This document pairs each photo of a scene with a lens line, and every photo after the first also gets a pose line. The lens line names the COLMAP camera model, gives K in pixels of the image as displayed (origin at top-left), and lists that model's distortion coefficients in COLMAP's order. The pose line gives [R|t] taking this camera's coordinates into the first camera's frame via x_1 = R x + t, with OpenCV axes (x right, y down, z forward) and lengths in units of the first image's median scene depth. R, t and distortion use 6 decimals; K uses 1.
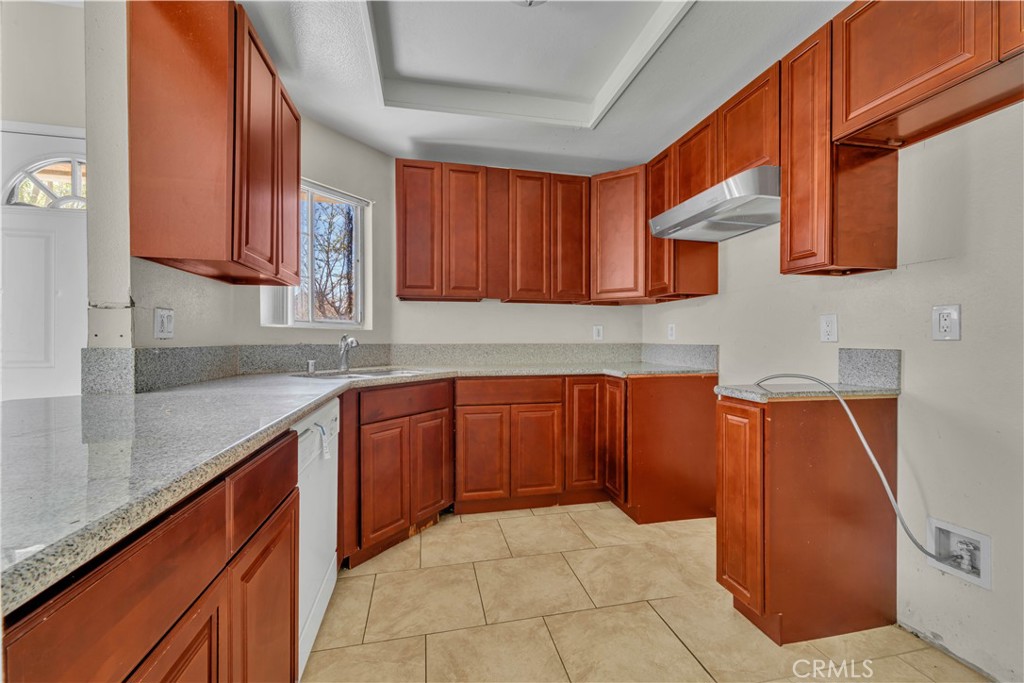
lens RADIAL K [[411.6, 0, 512.0], [0, 411.6, 341.5], [0, 0, 1]] dist [0.000038, -0.000101]
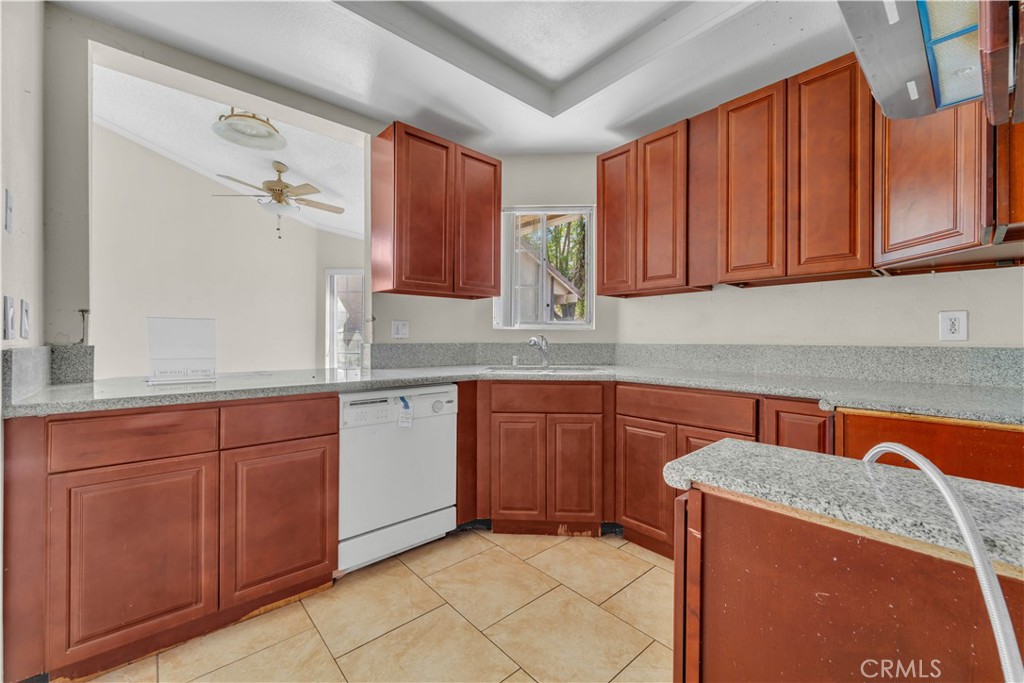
lens RADIAL K [[409.7, 0, 515.9], [0, 409.7, 338.9], [0, 0, 1]] dist [0.000820, -0.000628]
pose [[0.484160, -0.000545, -0.874979, 0.565282], [-0.004428, 0.999985, -0.003074, -0.001241], [0.874968, 0.005363, 0.484151, 0.409961]]
